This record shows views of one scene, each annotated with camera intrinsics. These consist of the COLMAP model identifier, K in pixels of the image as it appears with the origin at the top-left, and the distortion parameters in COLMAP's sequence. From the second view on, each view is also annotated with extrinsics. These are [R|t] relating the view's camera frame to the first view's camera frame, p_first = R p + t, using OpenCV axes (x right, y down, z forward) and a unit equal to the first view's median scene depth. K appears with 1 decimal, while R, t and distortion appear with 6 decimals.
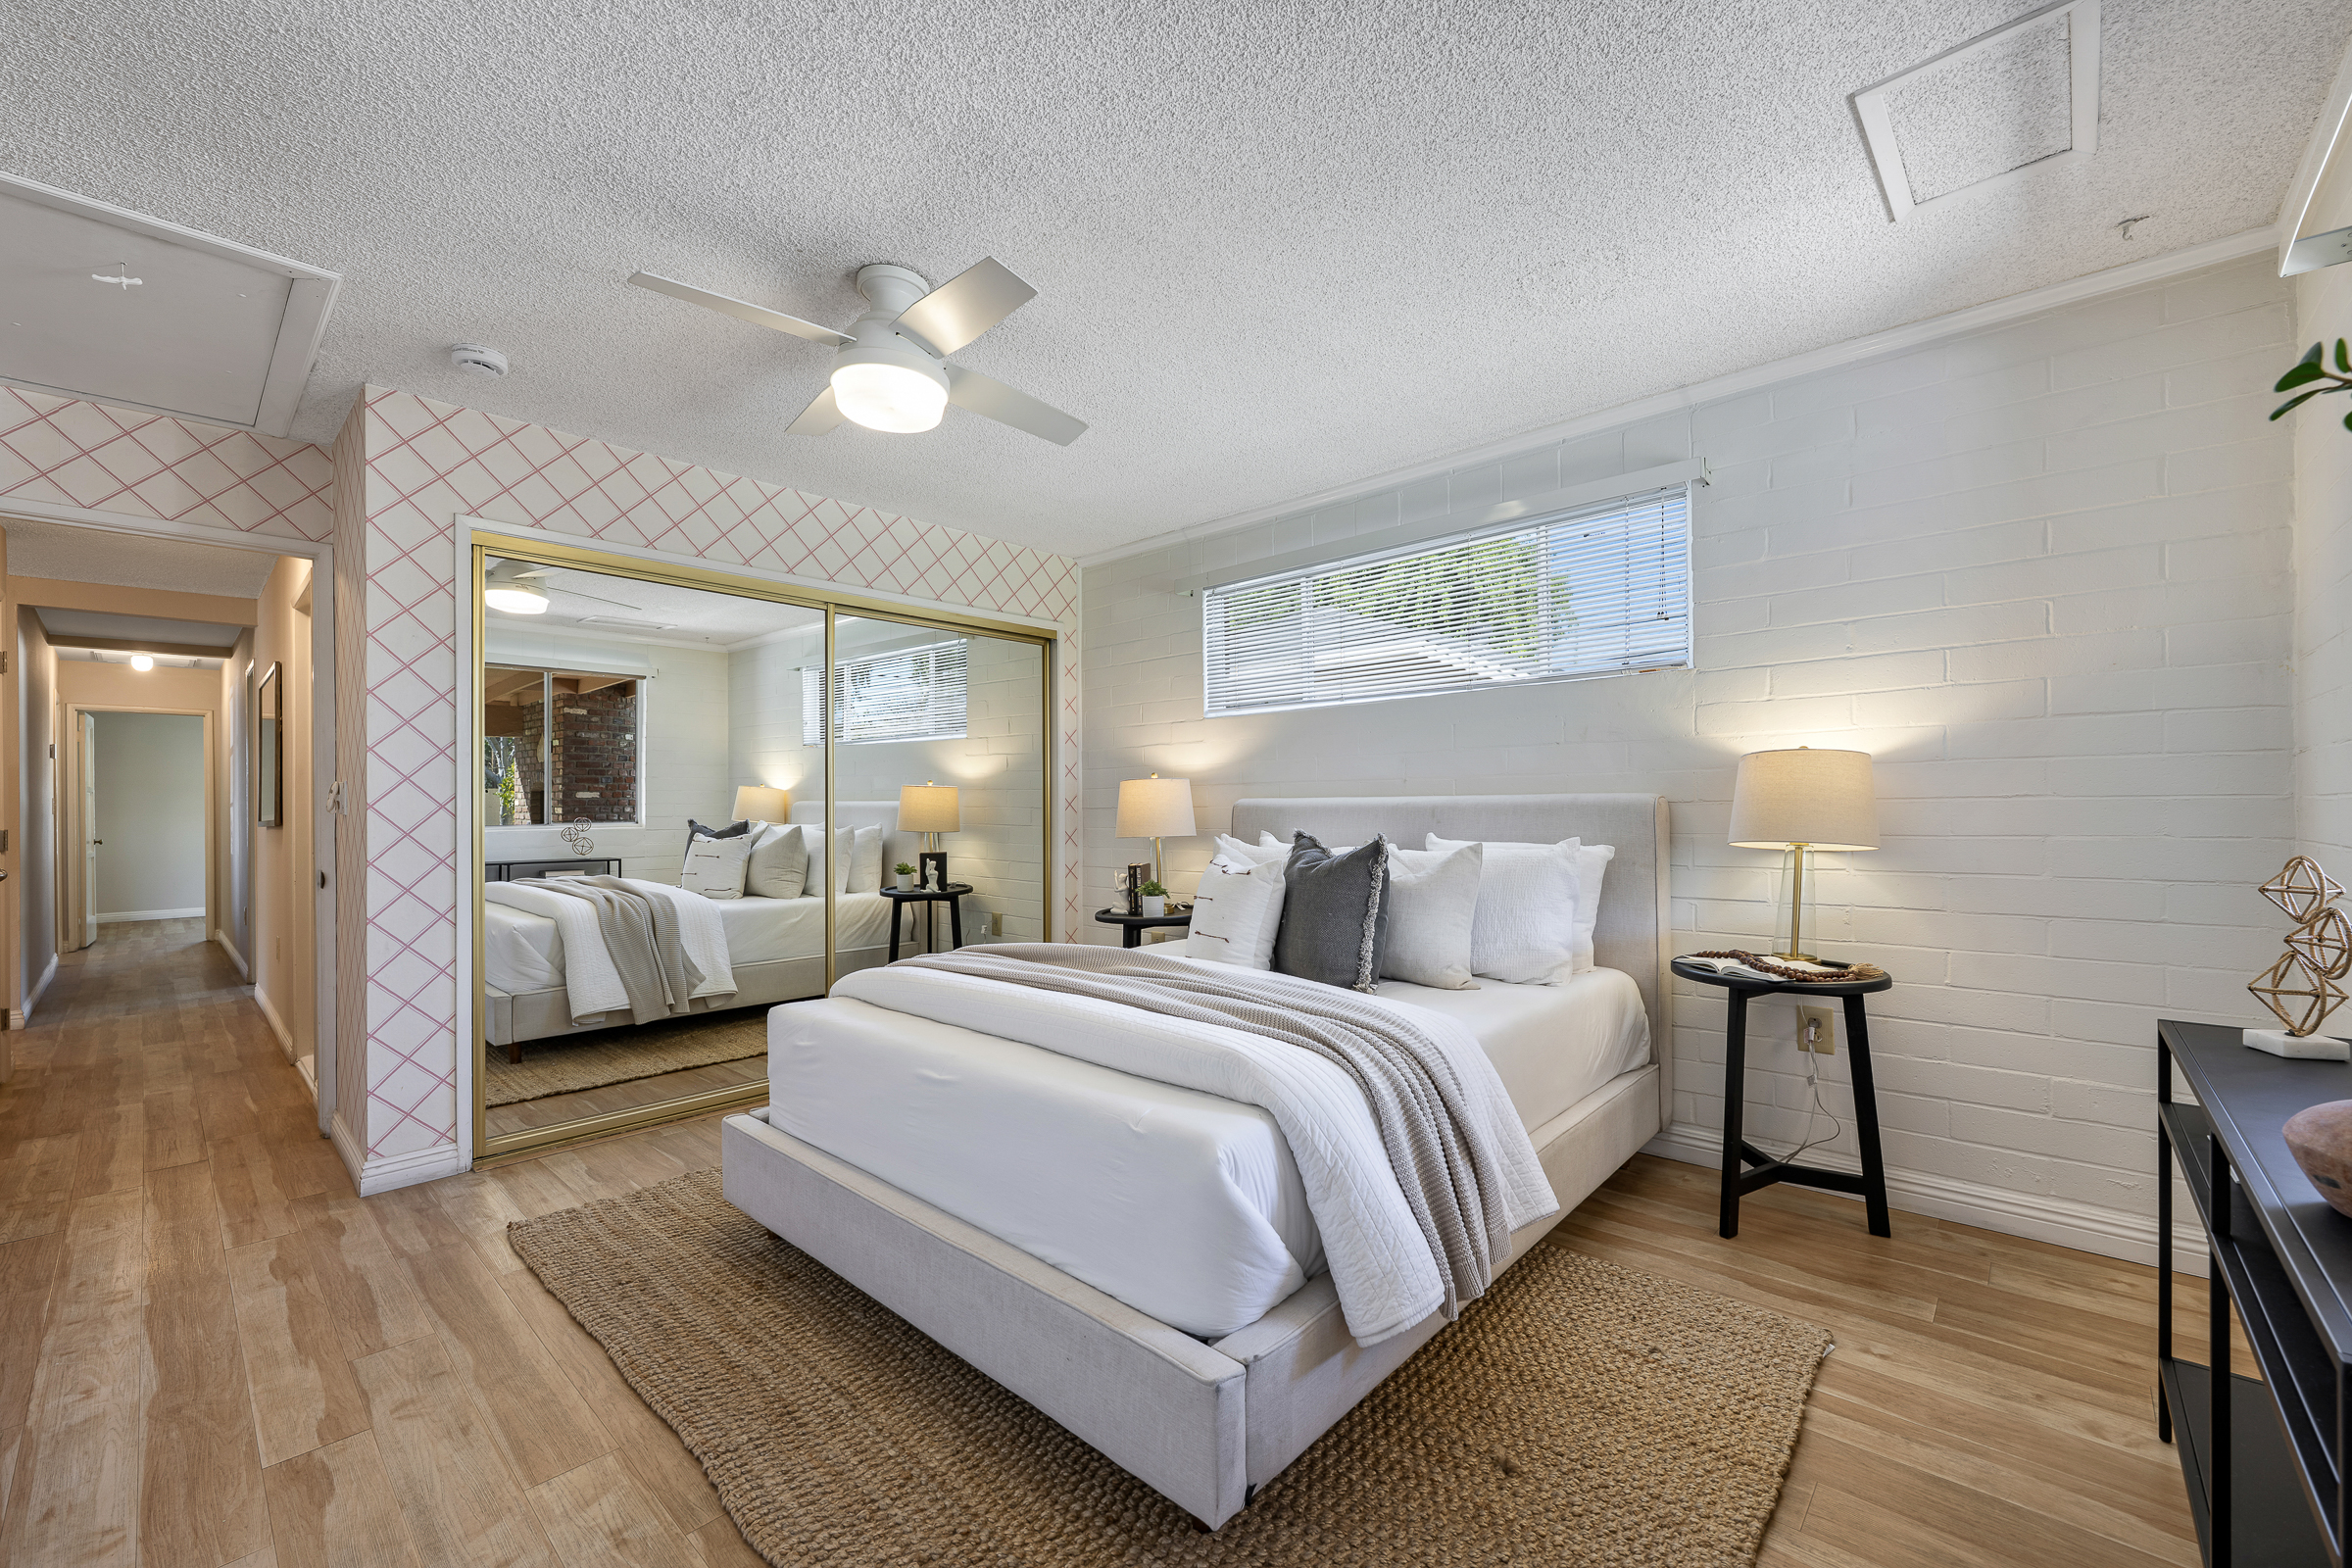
lens RADIAL K [[939.2, 0, 1159.3], [0, 939.2, 802.6], [0, 0, 1]] dist [-0.003624, -0.000745]
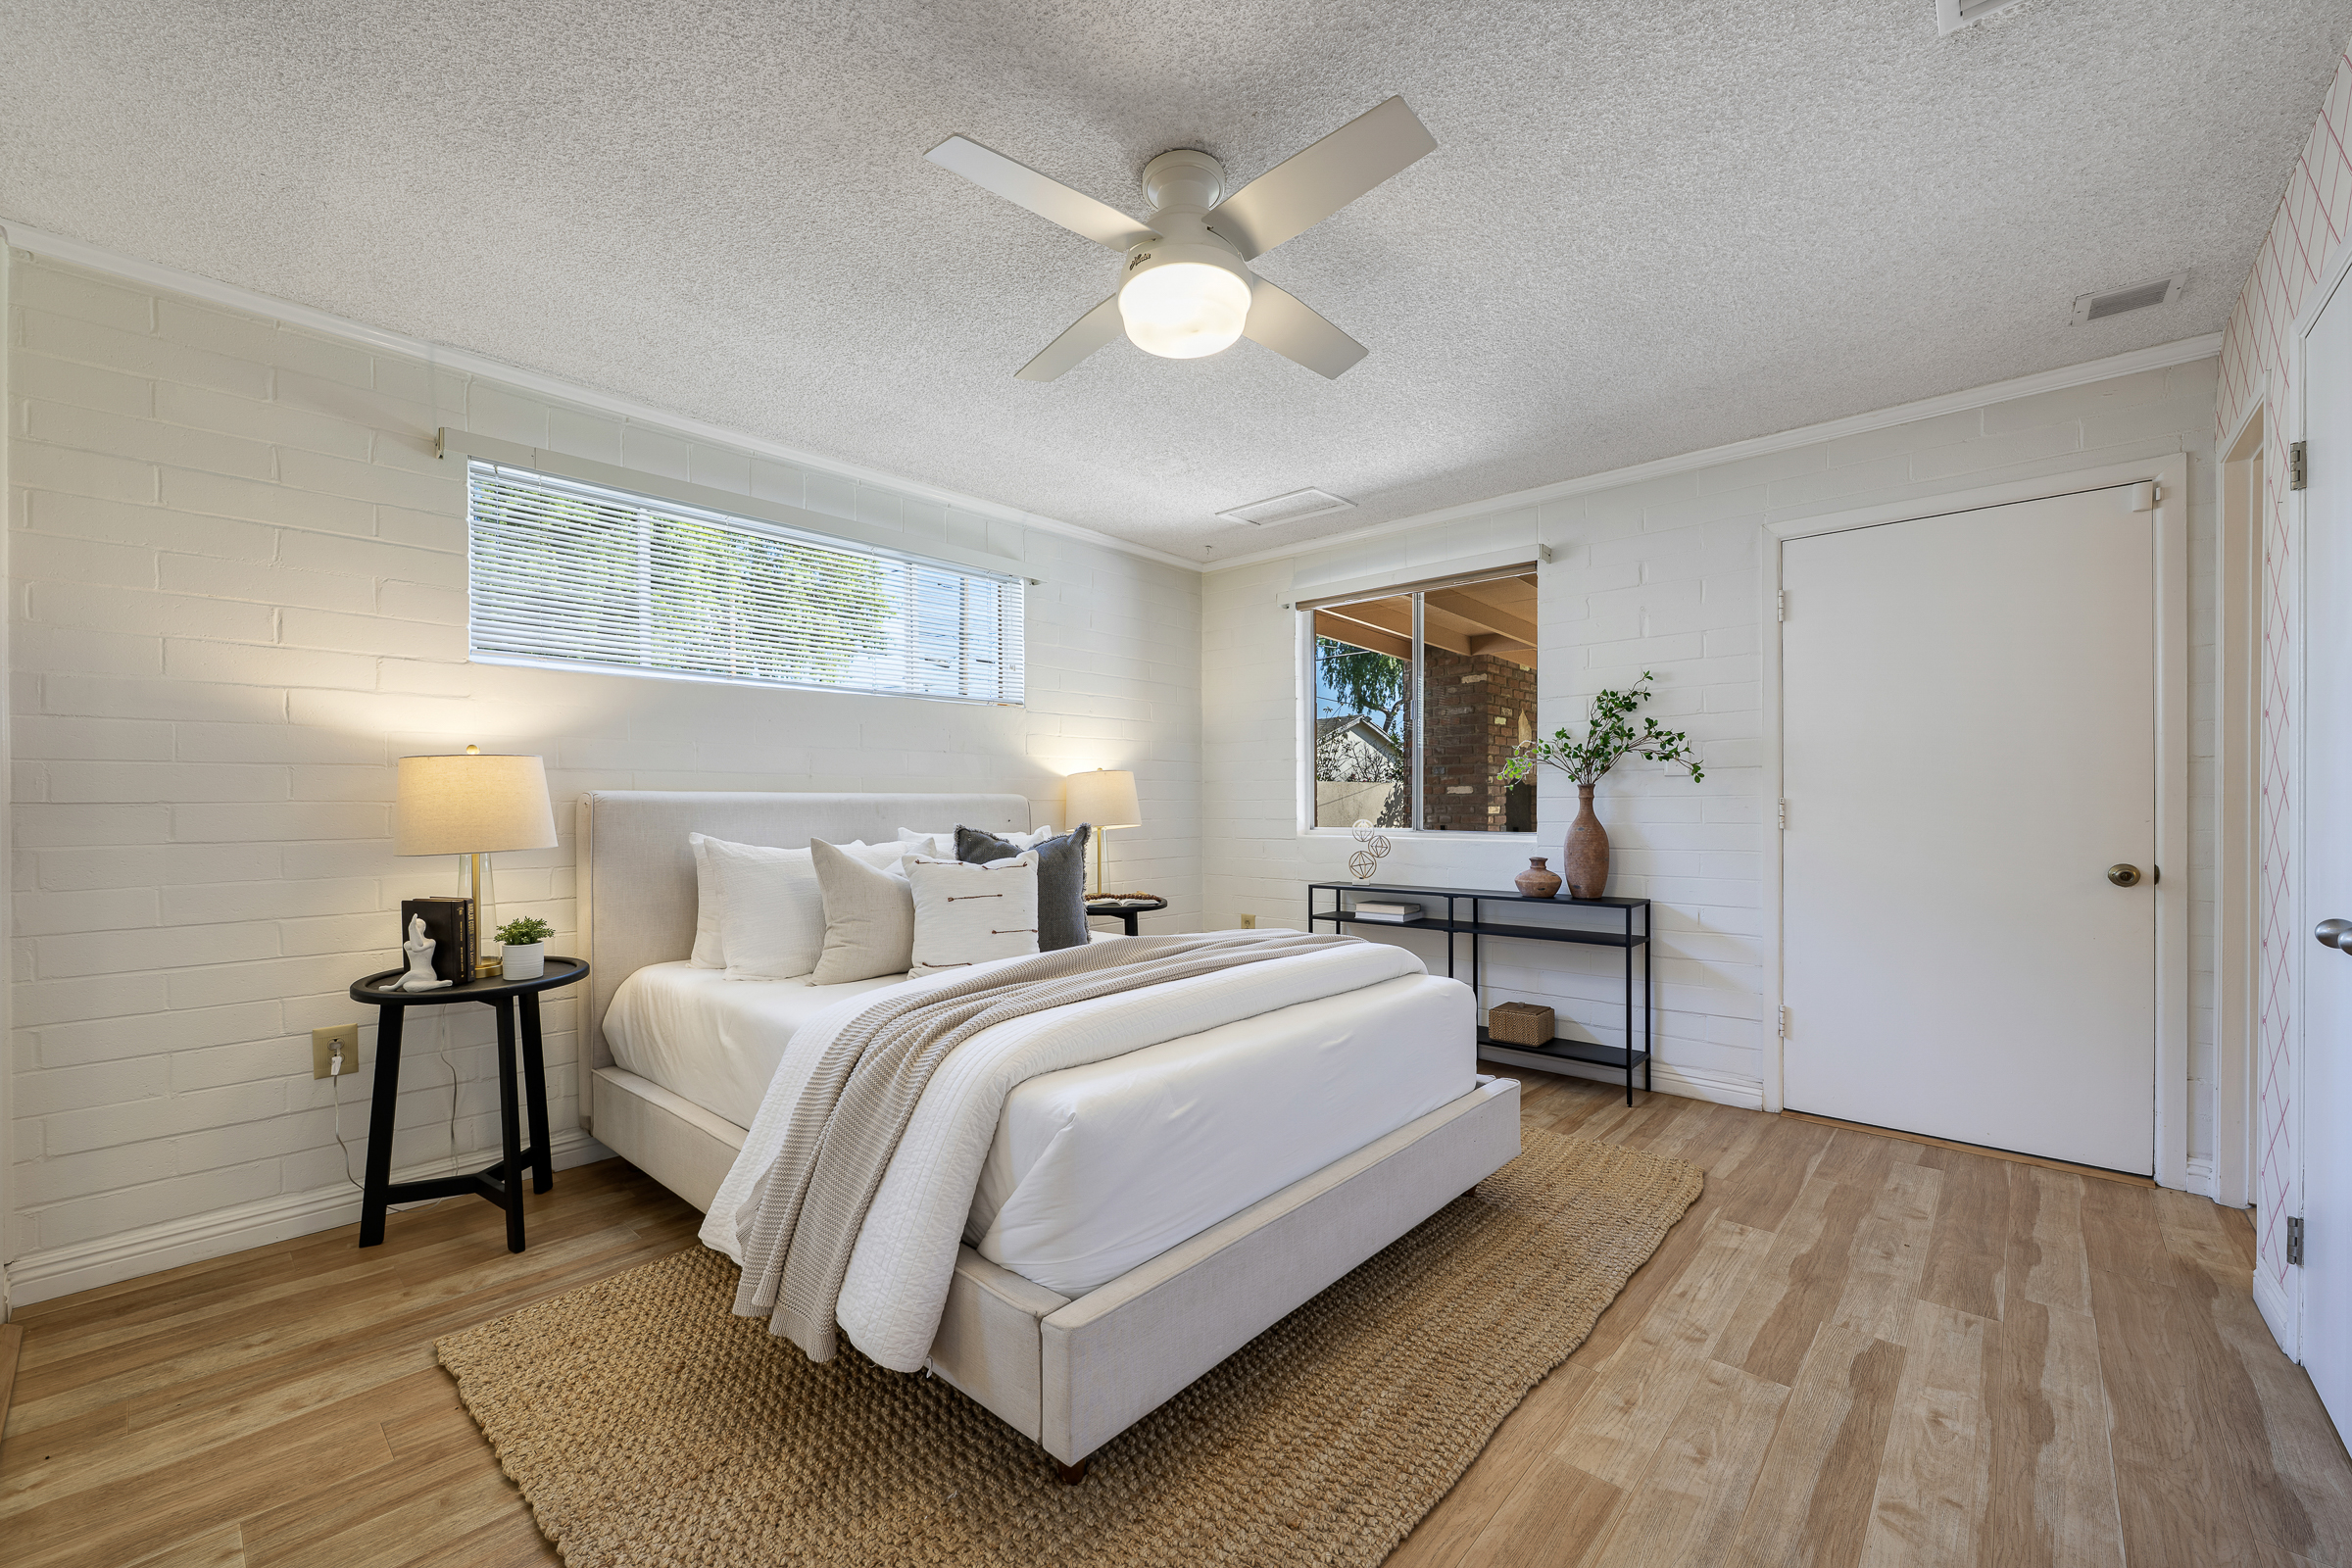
lens RADIAL K [[939.2, 0, 1162.8], [0, 939.2, 795.3], [0, 0, 1]] dist [-0.003624, -0.000745]
pose [[-0.004556, 0.008565, 0.999953, -1.206223], [-0.003254, 0.999958, -0.008580, 0.007114], [-0.999984, -0.003293, -0.004528, 1.082753]]
